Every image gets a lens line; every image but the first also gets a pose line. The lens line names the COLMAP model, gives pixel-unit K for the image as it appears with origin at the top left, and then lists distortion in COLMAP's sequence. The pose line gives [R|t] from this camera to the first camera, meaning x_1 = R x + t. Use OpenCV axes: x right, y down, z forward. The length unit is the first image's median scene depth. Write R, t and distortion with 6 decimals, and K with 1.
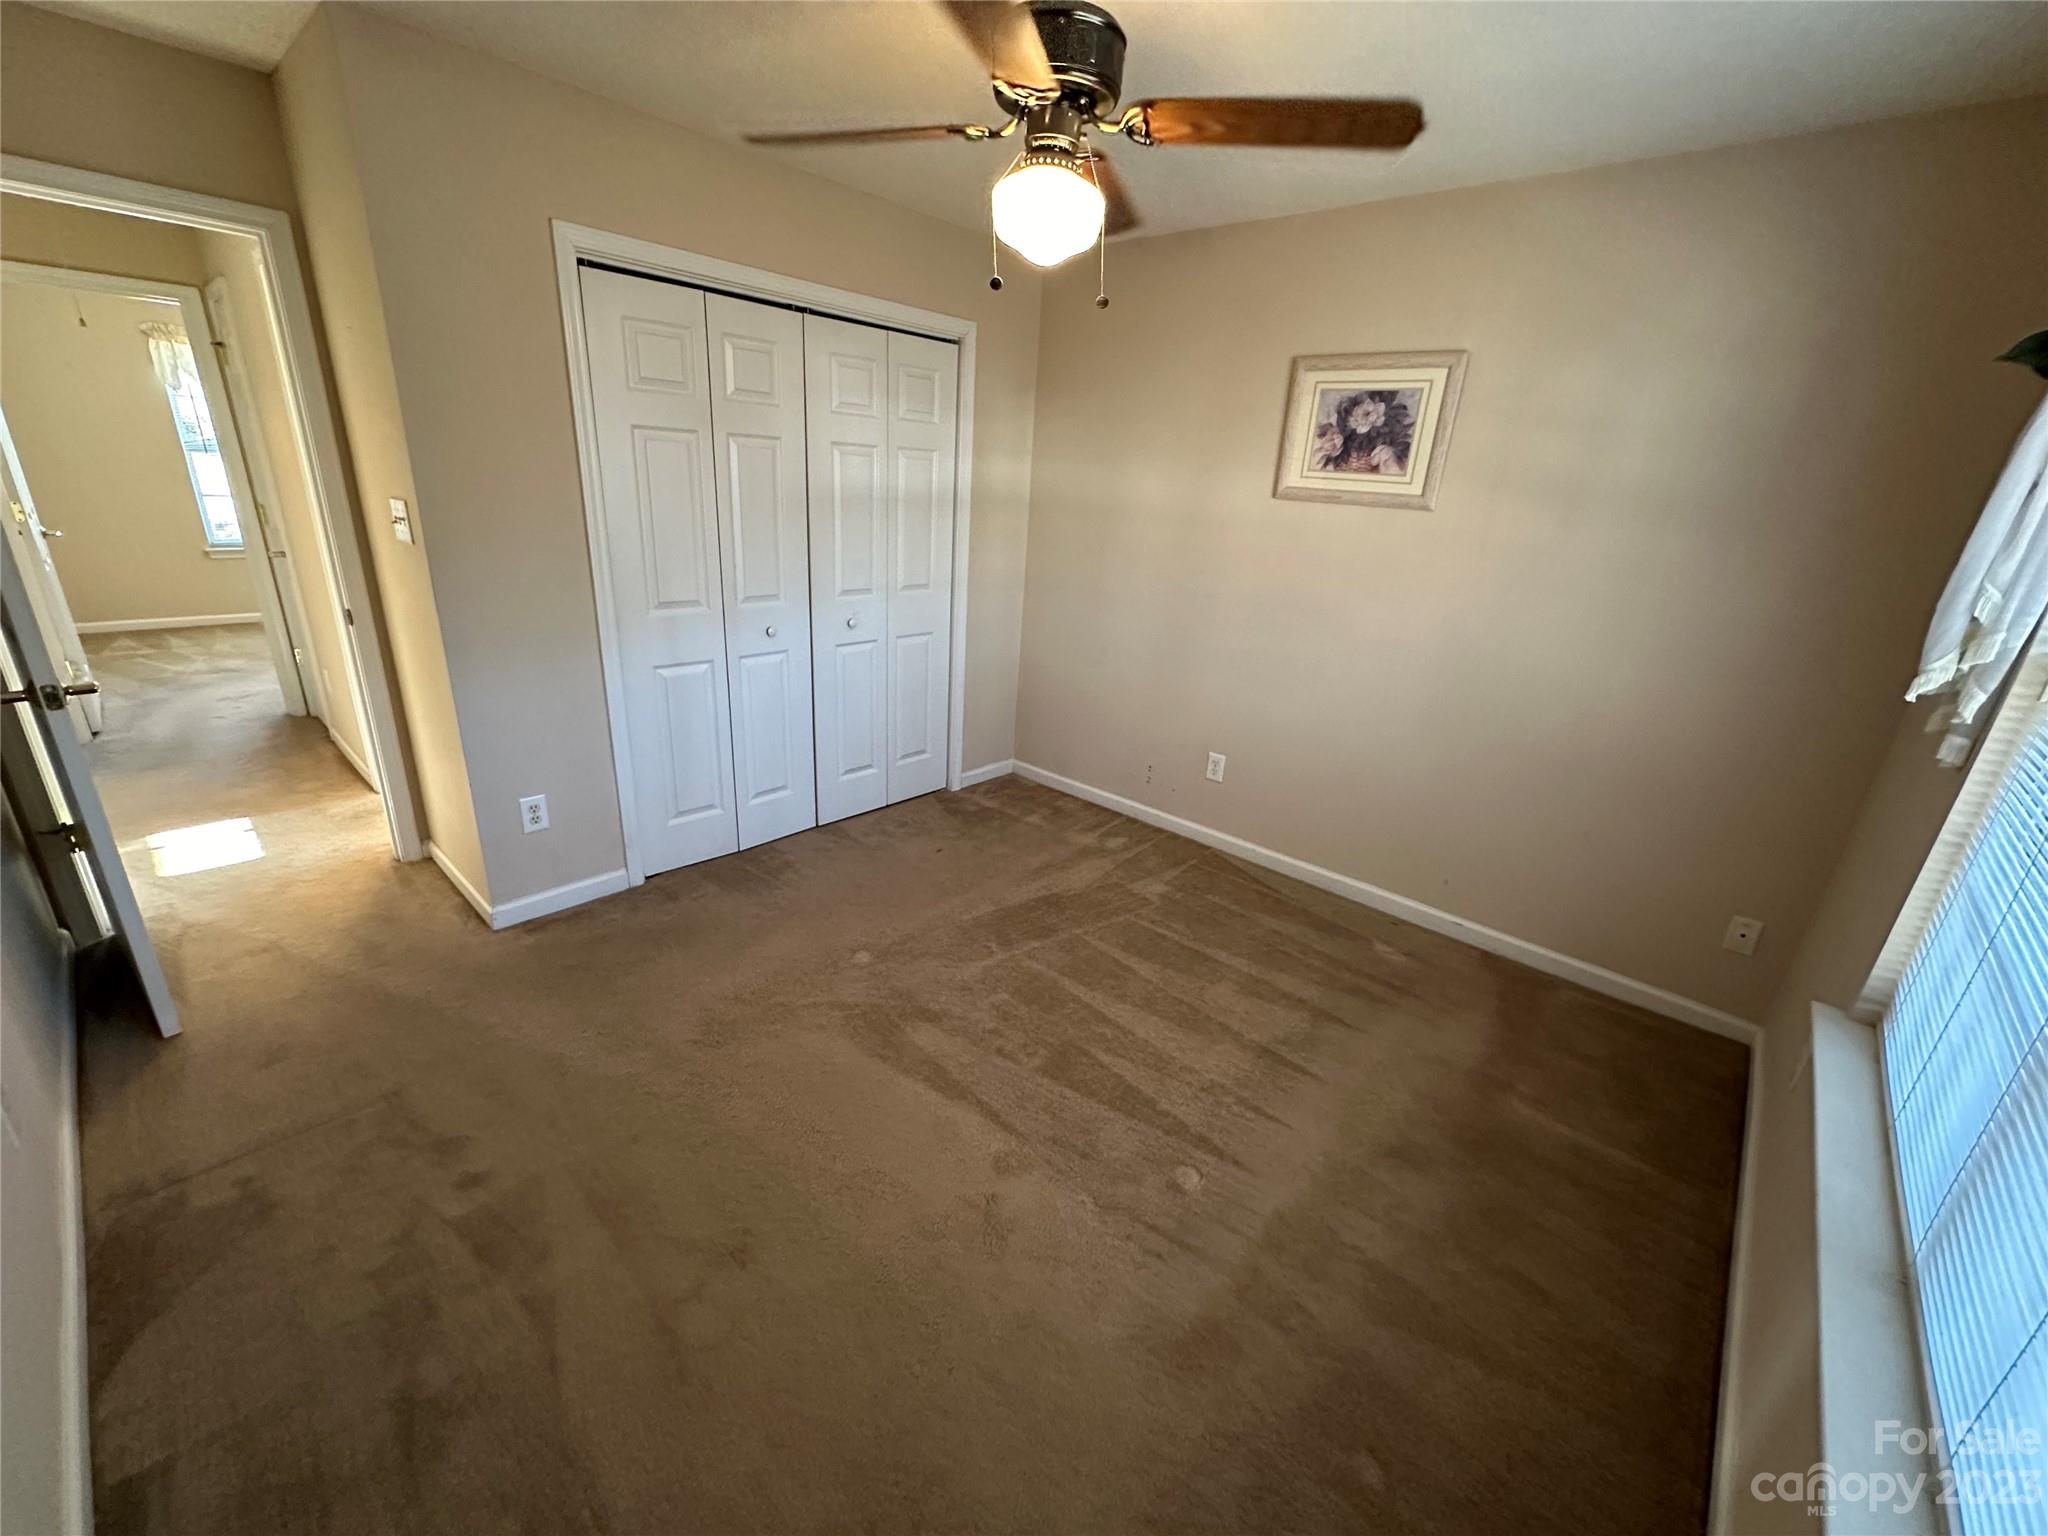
lens RADIAL K [[816.3, 0, 1025.5], [0, 816.3, 769.8], [0, 0, 1]] dist [0.000265, 0.000006]
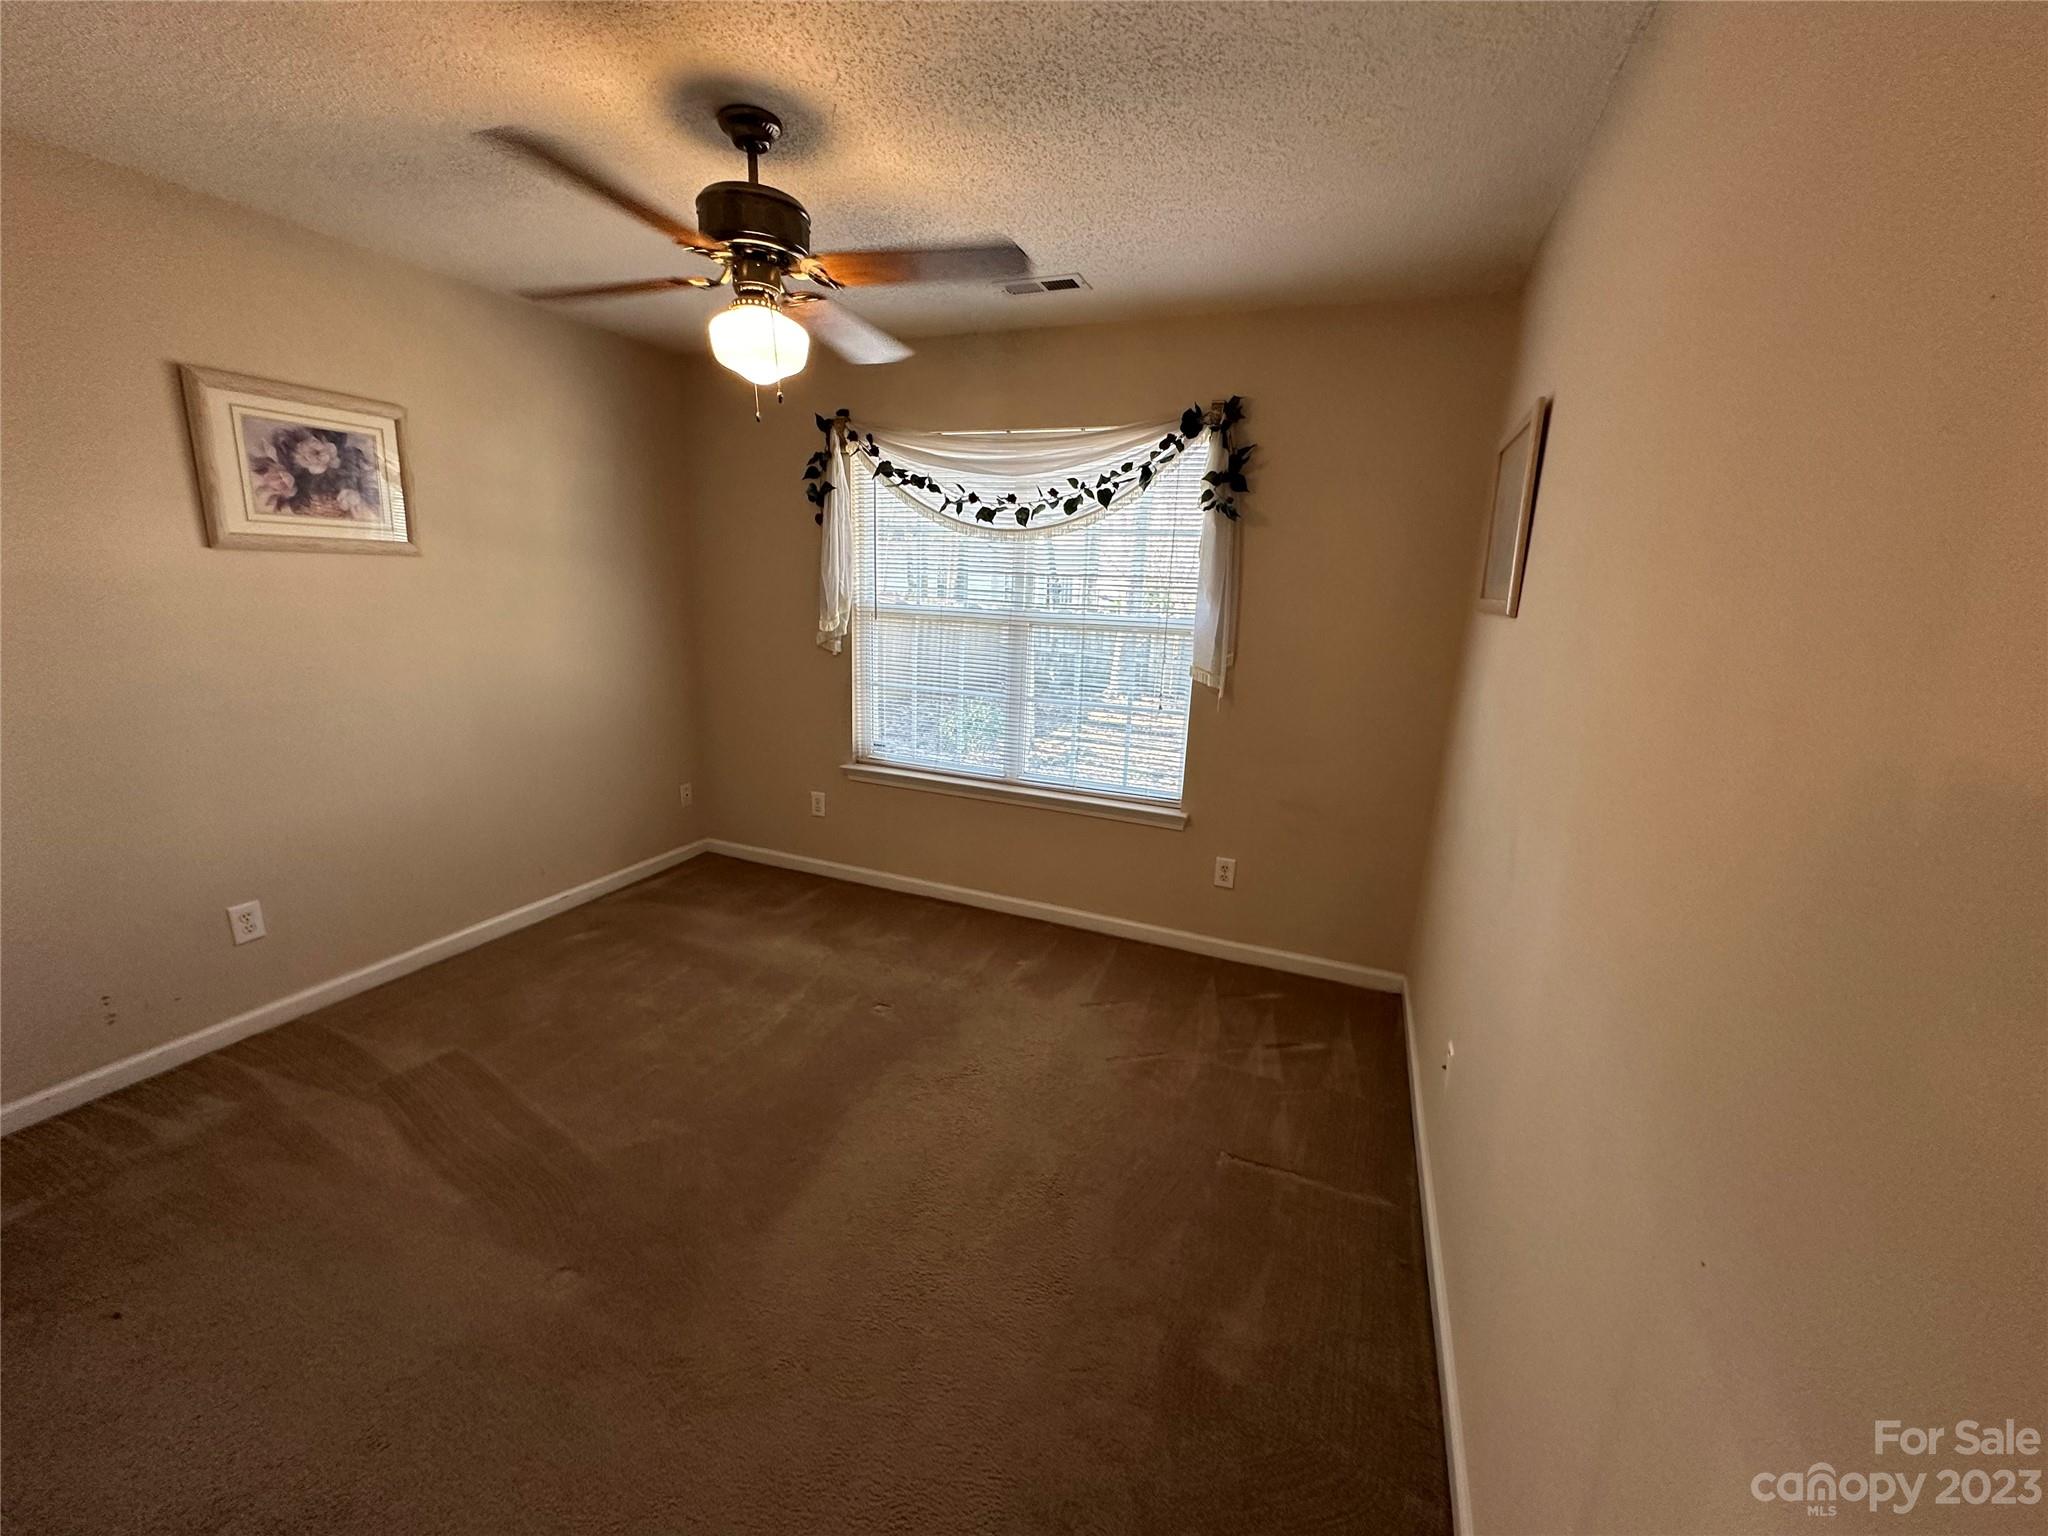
lens RADIAL K [[816.3, 0, 1025.5], [0, 816.3, 769.8], [0, 0, 1]] dist [0.000265, 0.000006]
pose [[-0.343189, -0.287370, 0.894226, -0.738095], [0.265973, 0.883346, 0.385950, -0.265406], [-0.900822, 0.370293, -0.226722, 0.625605]]
